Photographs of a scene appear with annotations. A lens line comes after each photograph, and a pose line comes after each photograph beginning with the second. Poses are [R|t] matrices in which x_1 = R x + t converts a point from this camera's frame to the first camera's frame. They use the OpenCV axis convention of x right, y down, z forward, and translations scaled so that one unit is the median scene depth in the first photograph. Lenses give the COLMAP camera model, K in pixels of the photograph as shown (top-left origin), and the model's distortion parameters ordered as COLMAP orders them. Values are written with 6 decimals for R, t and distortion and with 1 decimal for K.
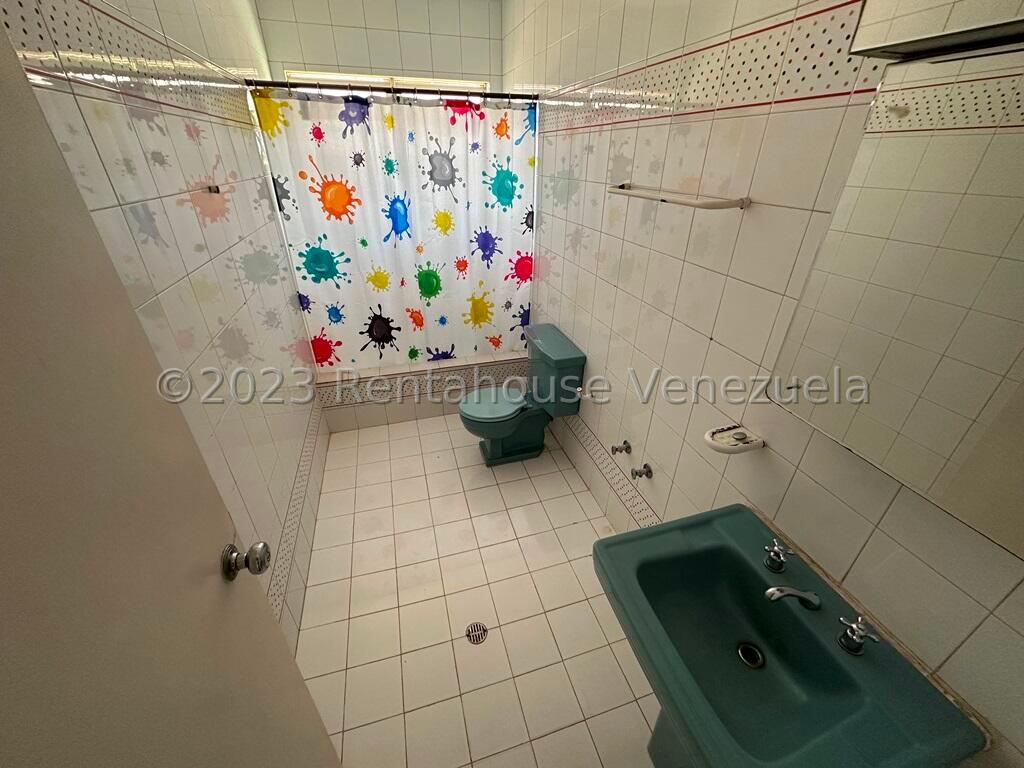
lens RADIAL K [[409.6, 0, 511.7], [0, 409.6, 381.8], [0, 0, 1]] dist [-0.002622, -0.000230]
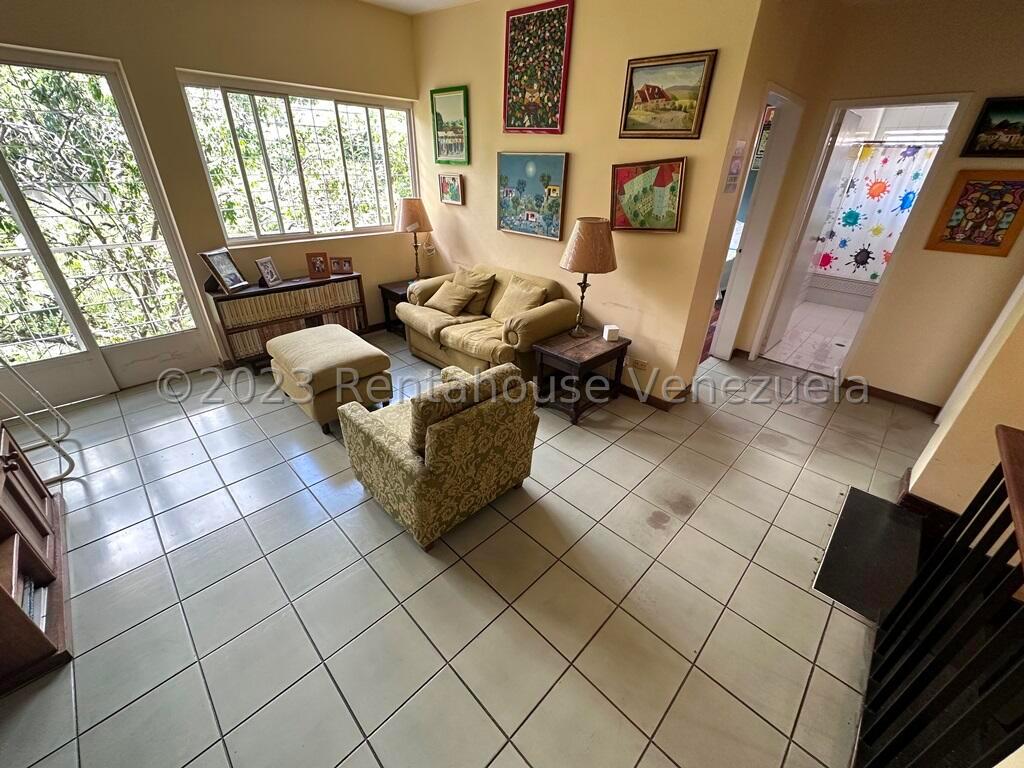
lens RADIAL K [[409.6, 0, 514.1], [0, 409.6, 383.8], [0, 0, 1]] dist [-0.002622, -0.000230]
pose [[0.478528, 0.417755, -0.772329, 0.748417], [-0.440020, 0.875251, 0.200793, 0.859151], [0.759864, 0.243756, 0.602652, -1.513017]]
